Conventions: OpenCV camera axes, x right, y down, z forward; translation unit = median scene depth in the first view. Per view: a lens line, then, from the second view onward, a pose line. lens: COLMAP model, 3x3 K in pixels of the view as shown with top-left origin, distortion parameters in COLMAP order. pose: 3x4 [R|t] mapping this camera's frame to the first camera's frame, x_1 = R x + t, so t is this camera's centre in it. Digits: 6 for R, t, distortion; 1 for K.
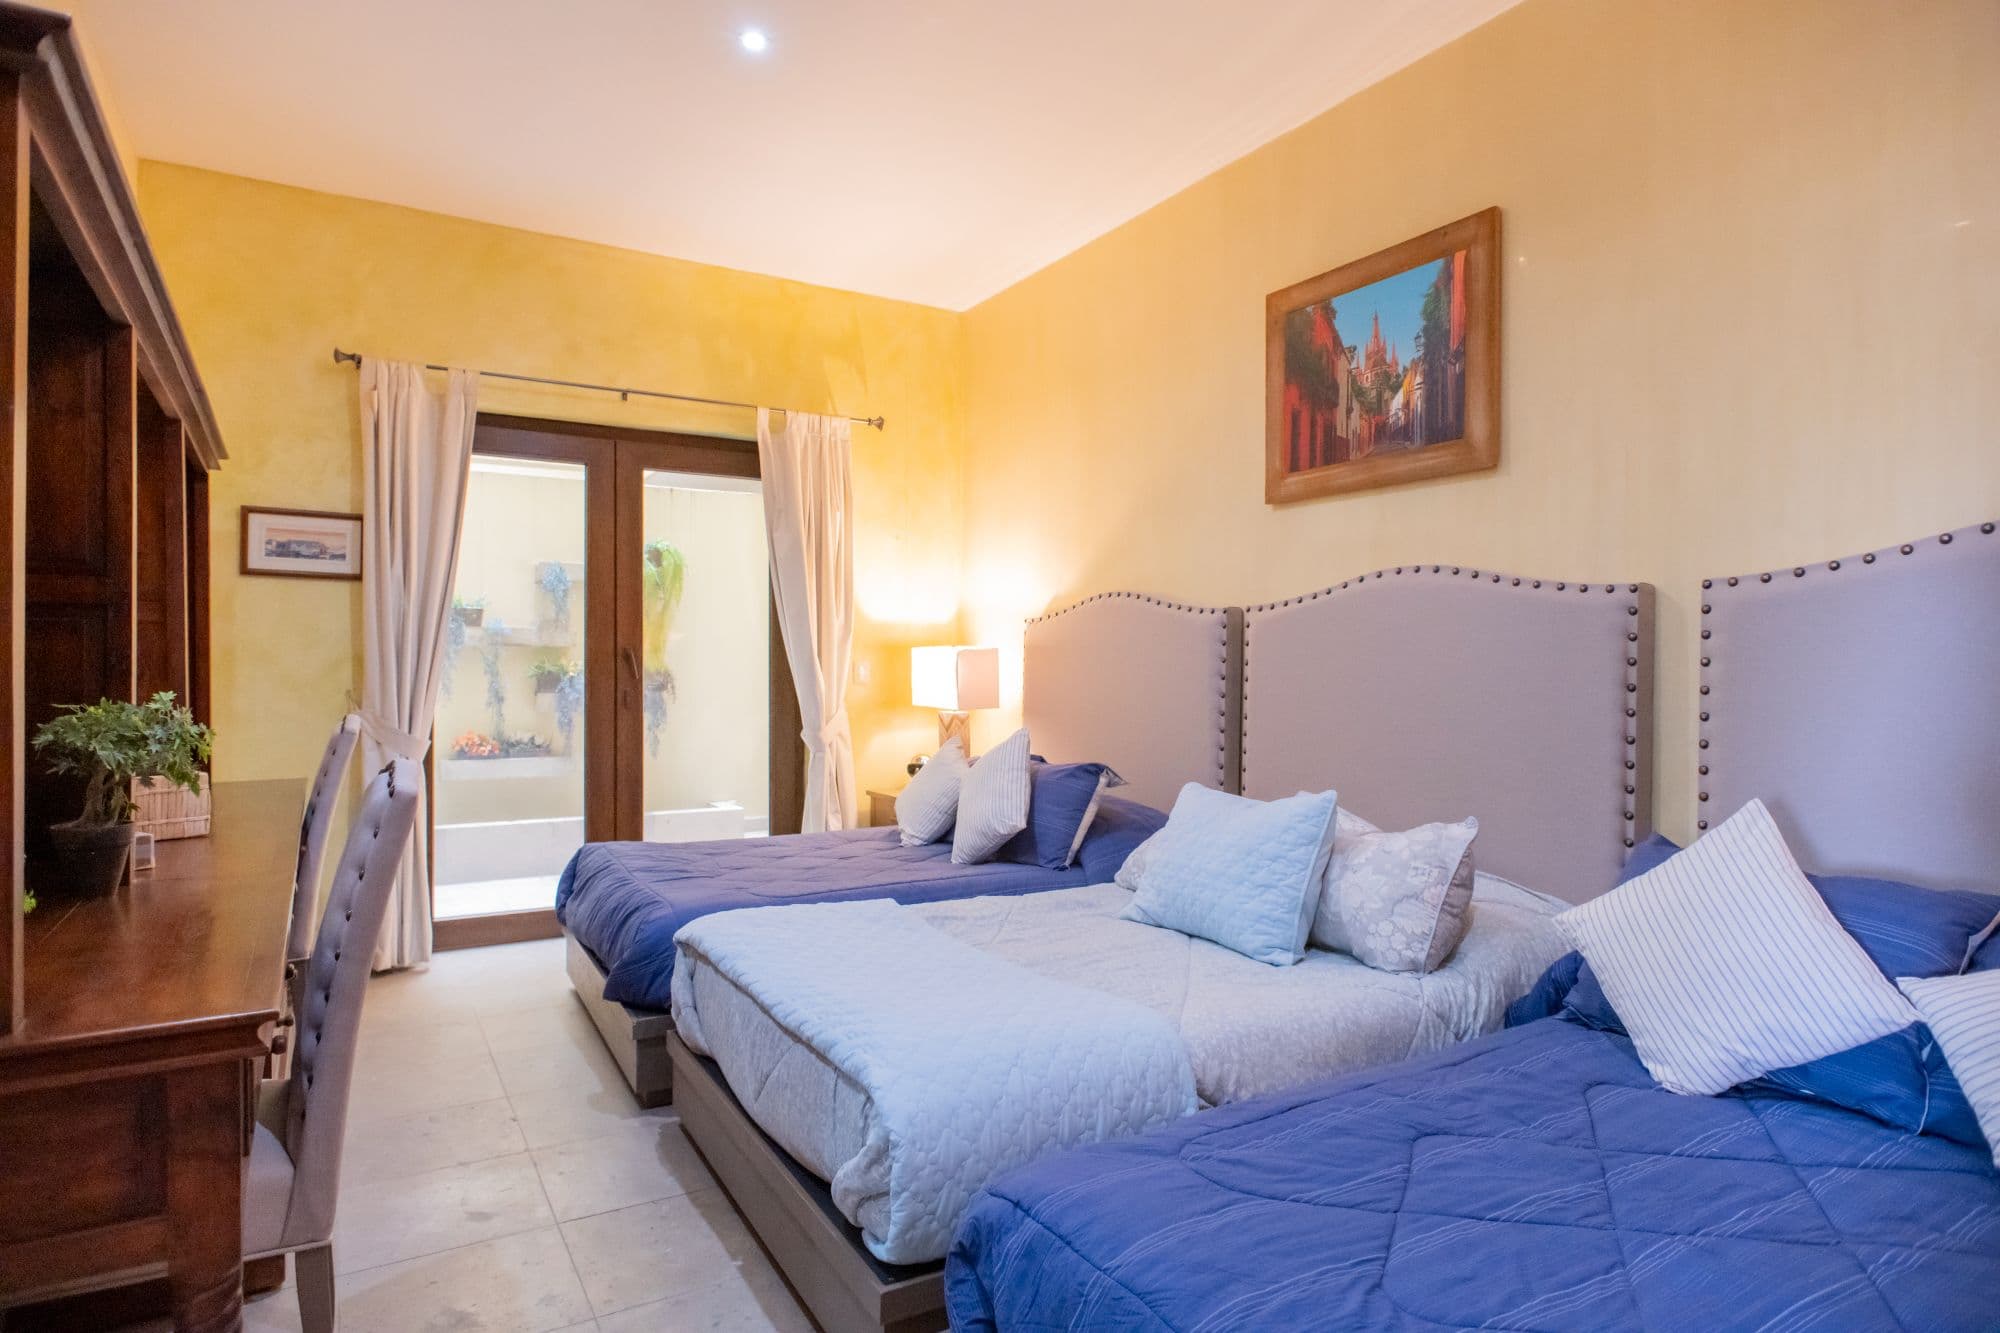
lens RADIAL K [[1127.3, 0, 997.1], [0, 1127.3, 669.1], [0, 0, 1]] dist [-0.000501, -0.002220]
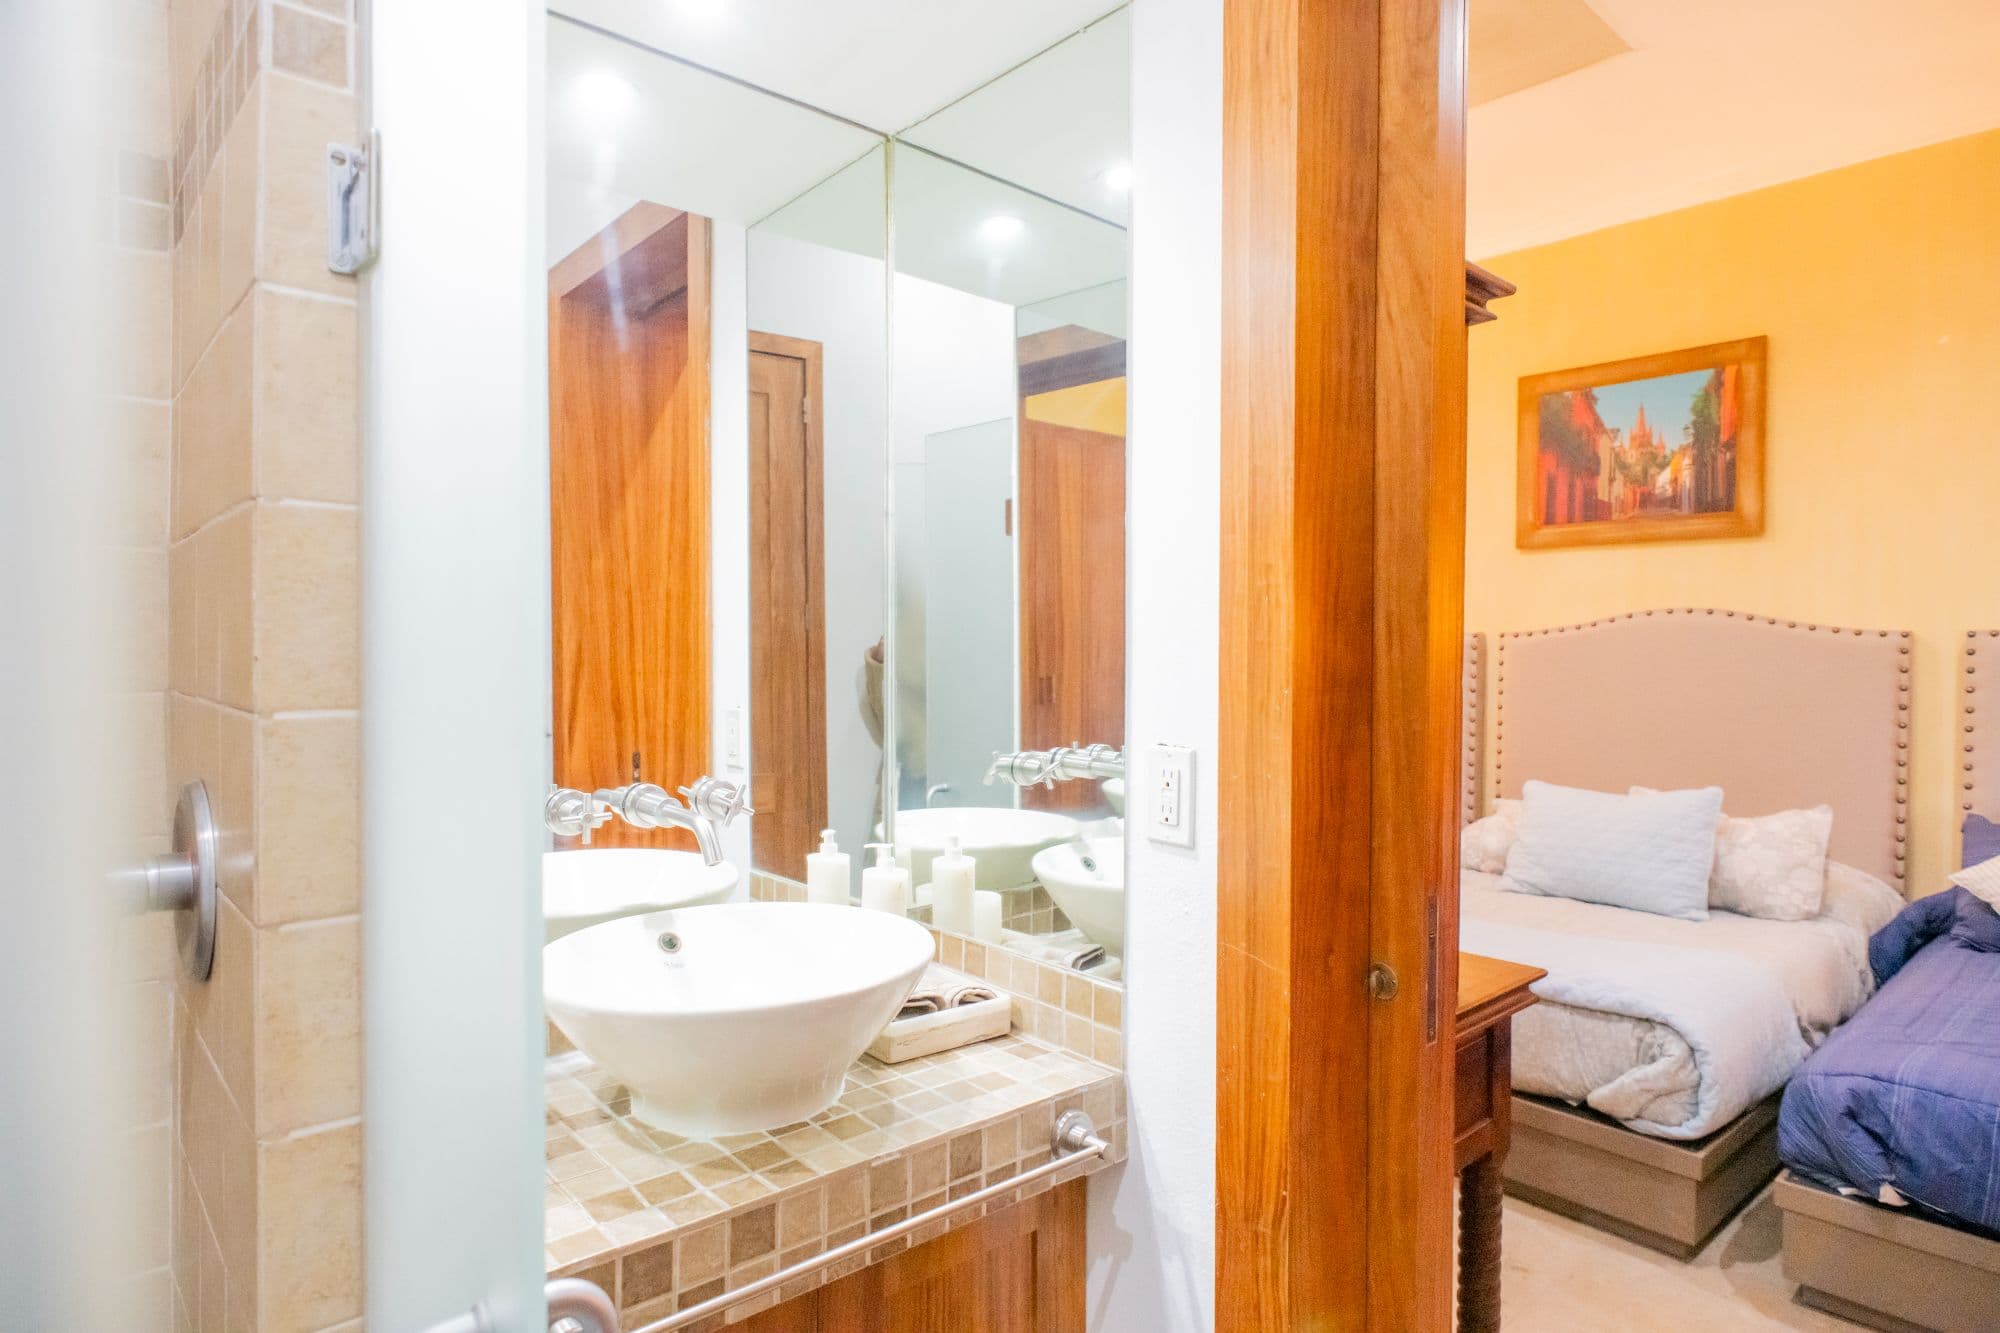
lens RADIAL K [[1127.3, 0, 1007.4], [0, 1127.3, 666.5], [0, 0, 1]] dist [-0.000501, -0.002220]
pose [[0.980277, 0.002354, 0.197614, -0.630079], [-0.004296, 0.999947, 0.009399, -0.033691], [-0.197581, -0.010063, 0.980235, -0.099736]]
